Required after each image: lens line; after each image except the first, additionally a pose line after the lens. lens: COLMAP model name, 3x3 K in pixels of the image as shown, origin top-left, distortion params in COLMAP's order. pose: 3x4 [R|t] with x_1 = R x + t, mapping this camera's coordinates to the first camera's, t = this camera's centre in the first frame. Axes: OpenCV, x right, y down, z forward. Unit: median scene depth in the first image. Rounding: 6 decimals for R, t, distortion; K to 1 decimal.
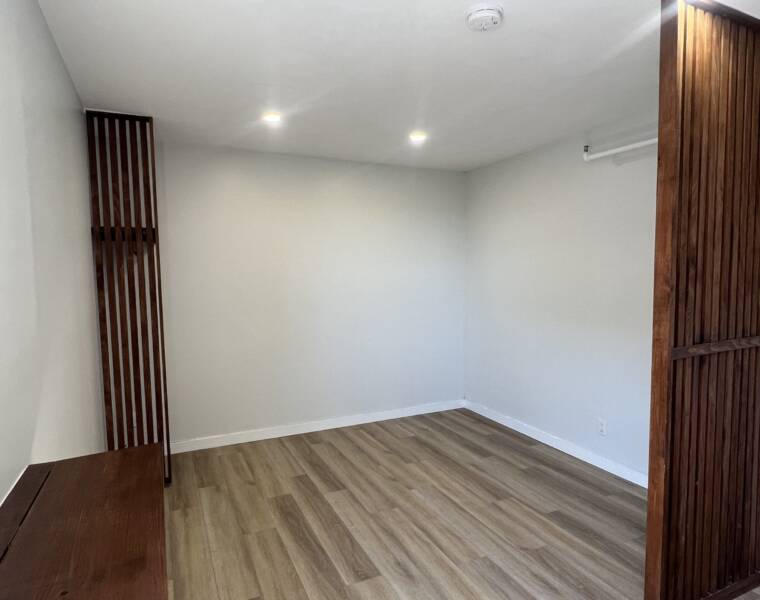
lens RADIAL K [[464.1, 0, 370.7], [0, 464.1, 308.2], [0, 0, 1]] dist [-0.002233, 0.000326]
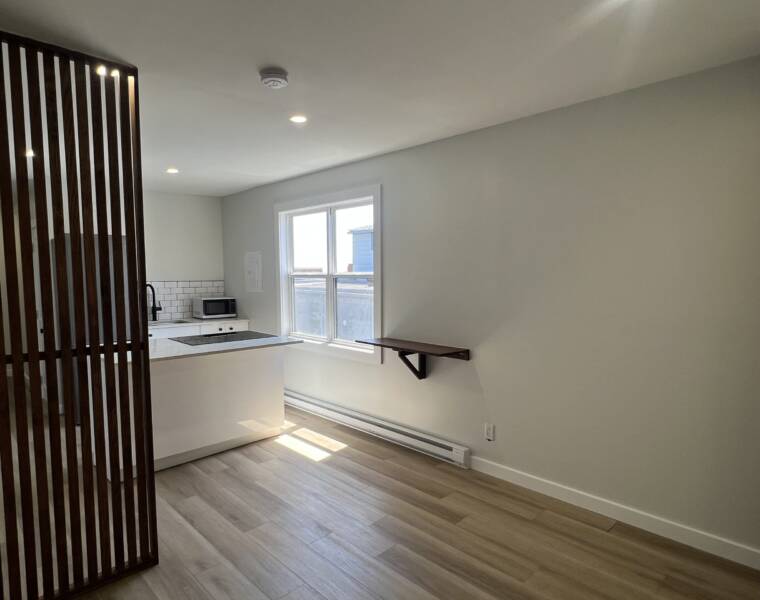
lens RADIAL K [[464.1, 0, 370.7], [0, 464.1, 308.2], [0, 0, 1]] dist [-0.002233, 0.000326]
pose [[-0.945309, 0.048165, -0.322602, 0.280281], [-0.004278, 0.987122, 0.159915, -0.134839], [0.326149, 0.152549, -0.932928, 1.525092]]
